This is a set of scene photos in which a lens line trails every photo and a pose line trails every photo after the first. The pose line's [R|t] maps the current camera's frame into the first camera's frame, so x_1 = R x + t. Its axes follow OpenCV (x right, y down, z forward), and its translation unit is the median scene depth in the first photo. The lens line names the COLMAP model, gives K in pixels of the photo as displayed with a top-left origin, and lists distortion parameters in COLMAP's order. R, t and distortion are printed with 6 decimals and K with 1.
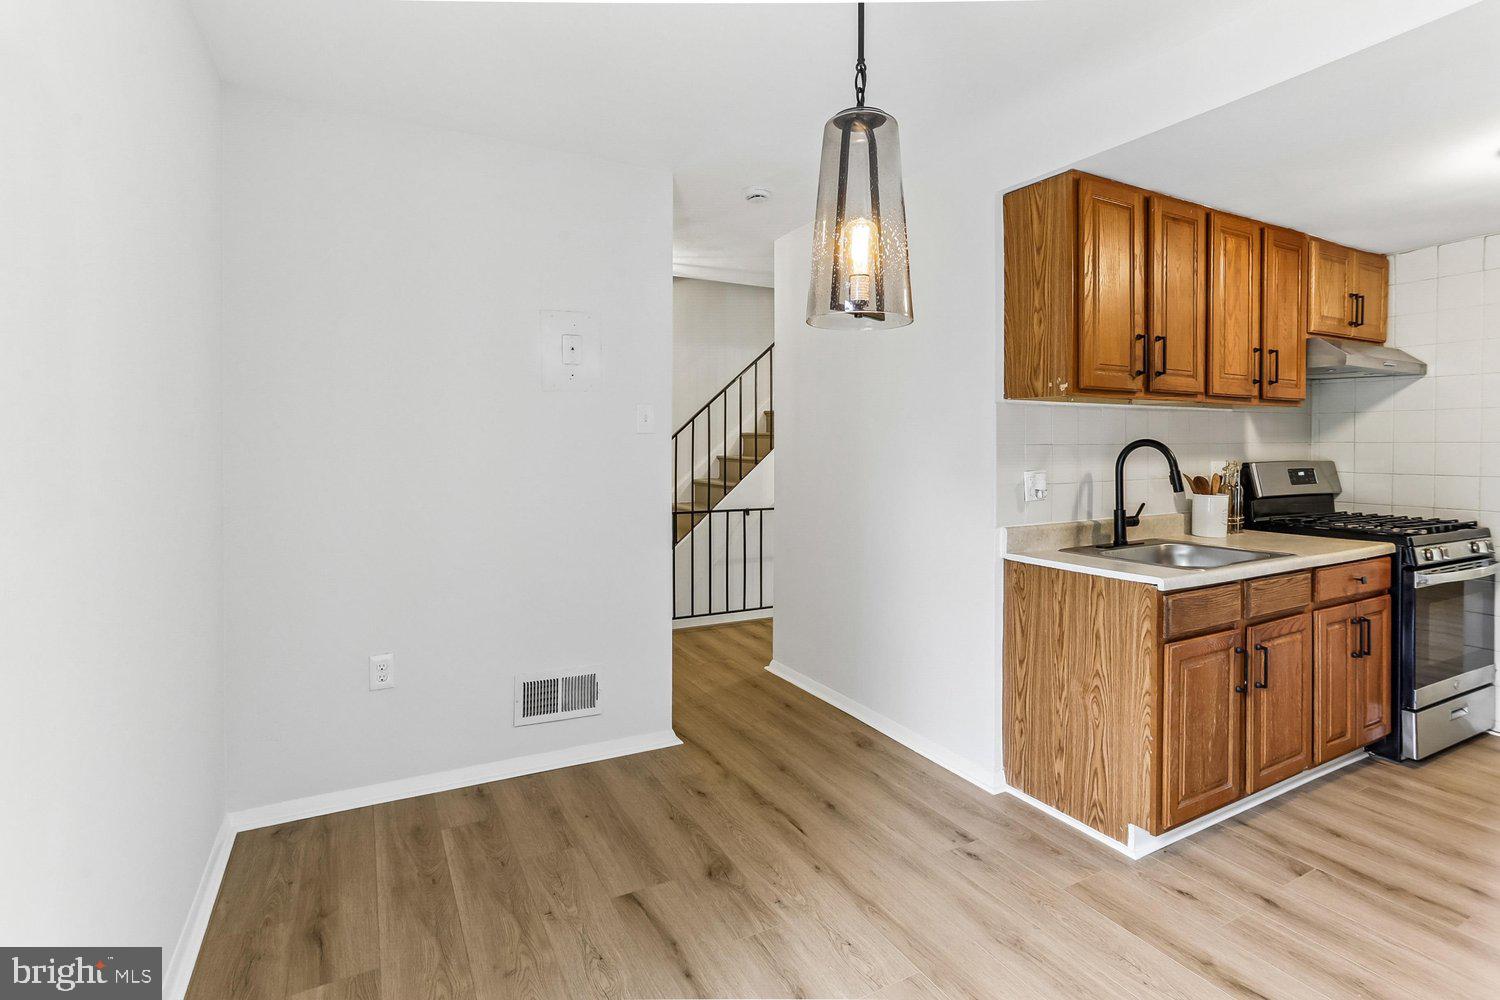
lens RADIAL K [[733.3, 0, 754.1], [0, 733.3, 454.4], [0, 0, 1]] dist [-0.039168, 0.029648]
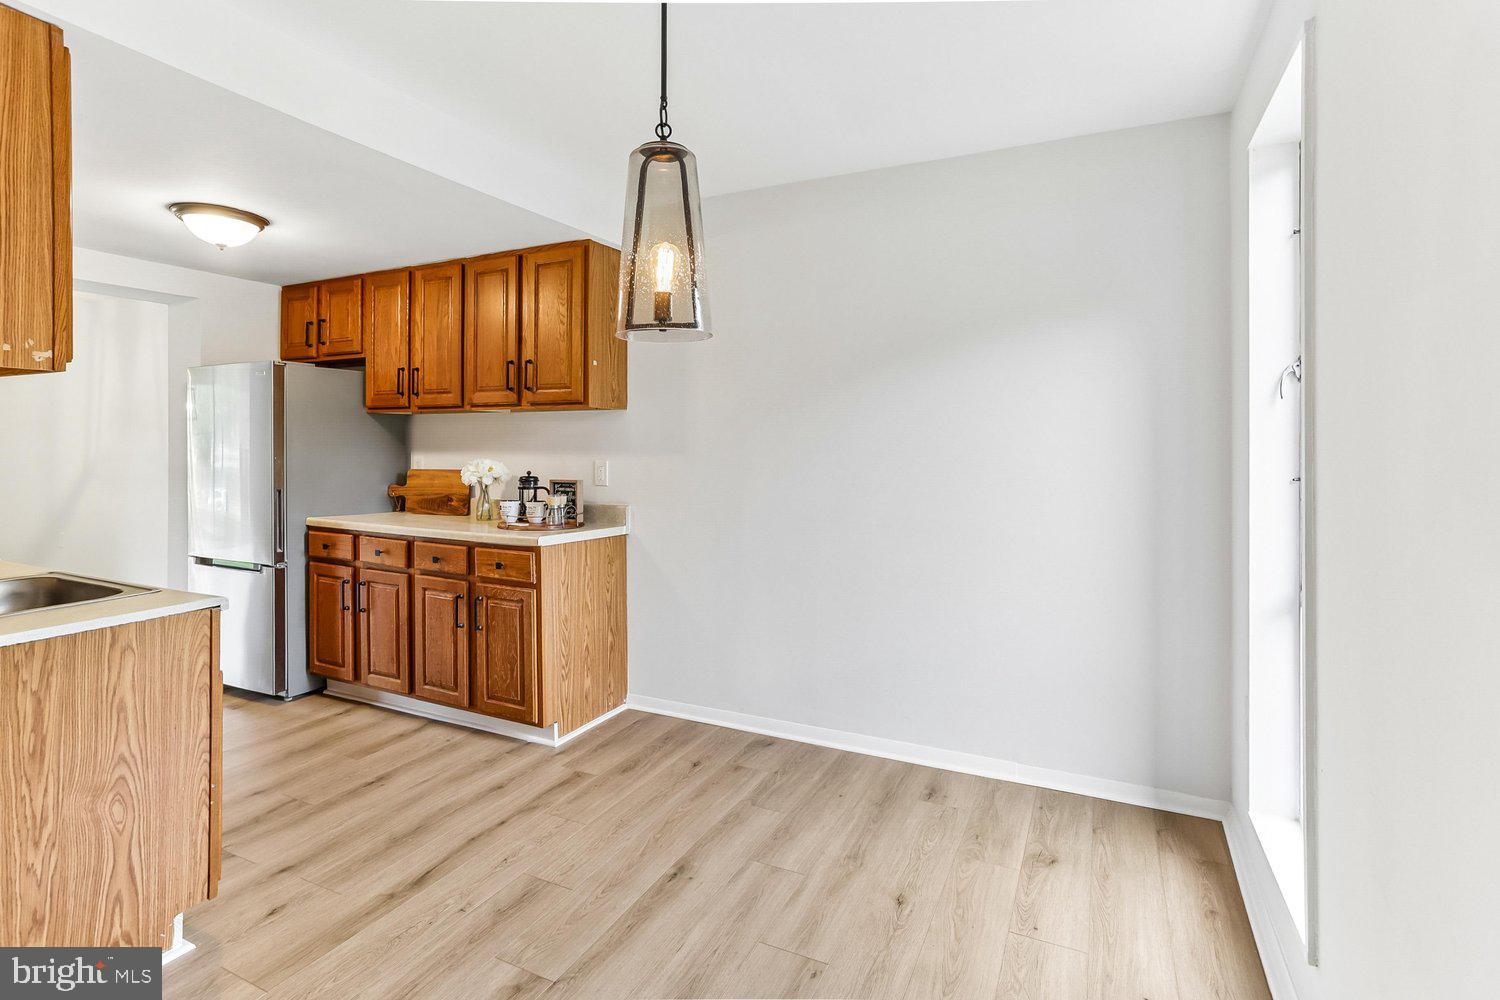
lens RADIAL K [[733.3, 0, 754.1], [0, 733.3, 454.4], [0, 0, 1]] dist [-0.039168, 0.029648]
pose [[-0.554102, -0.011003, 0.832376, -0.487716], [0.022274, 0.999359, 0.028038, -0.011516], [-0.832151, 0.034076, -0.553501, 0.865944]]
